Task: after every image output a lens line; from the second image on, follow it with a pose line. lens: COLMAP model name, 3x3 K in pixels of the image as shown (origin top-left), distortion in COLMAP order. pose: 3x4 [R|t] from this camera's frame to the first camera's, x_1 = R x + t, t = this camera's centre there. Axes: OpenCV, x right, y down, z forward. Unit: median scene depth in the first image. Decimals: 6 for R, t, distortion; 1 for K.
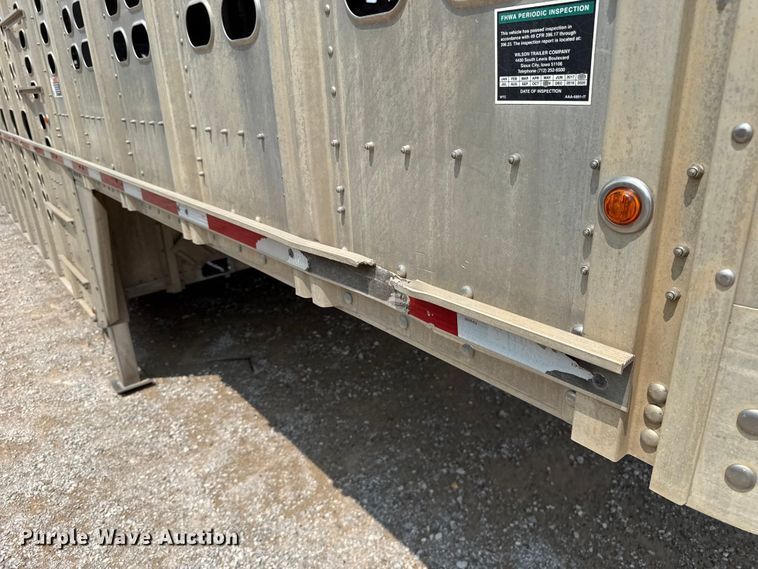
lens RADIAL K [[533.0, 0, 377.0], [0, 533.0, 272.1], [0, 0, 1]] dist [0.055544, -0.074244]
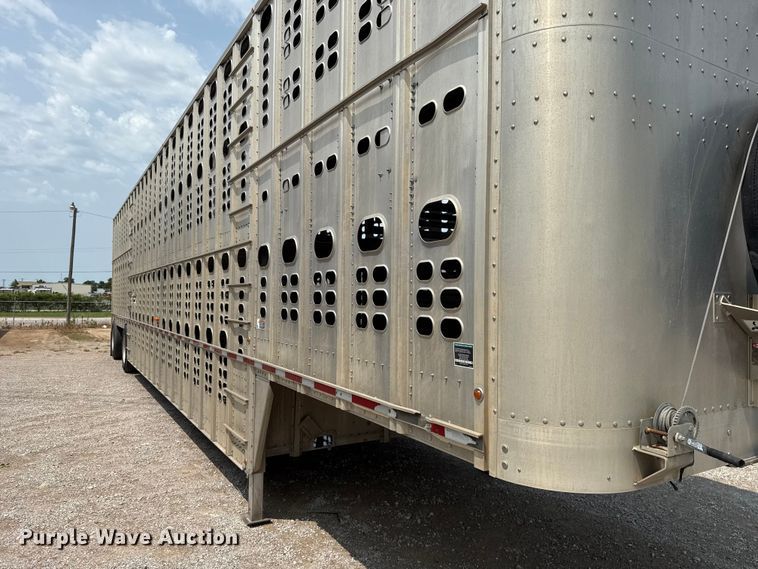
lens RADIAL K [[533.0, 0, 379.2], [0, 533.0, 292.2], [0, 0, 1]] dist [0.055544, -0.074244]
pose [[0.987662, 0.052339, -0.147597, 0.044388], [-0.100381, 0.934998, -0.340151, 0.100495], [0.120200, 0.350770, 0.928716, -0.516268]]
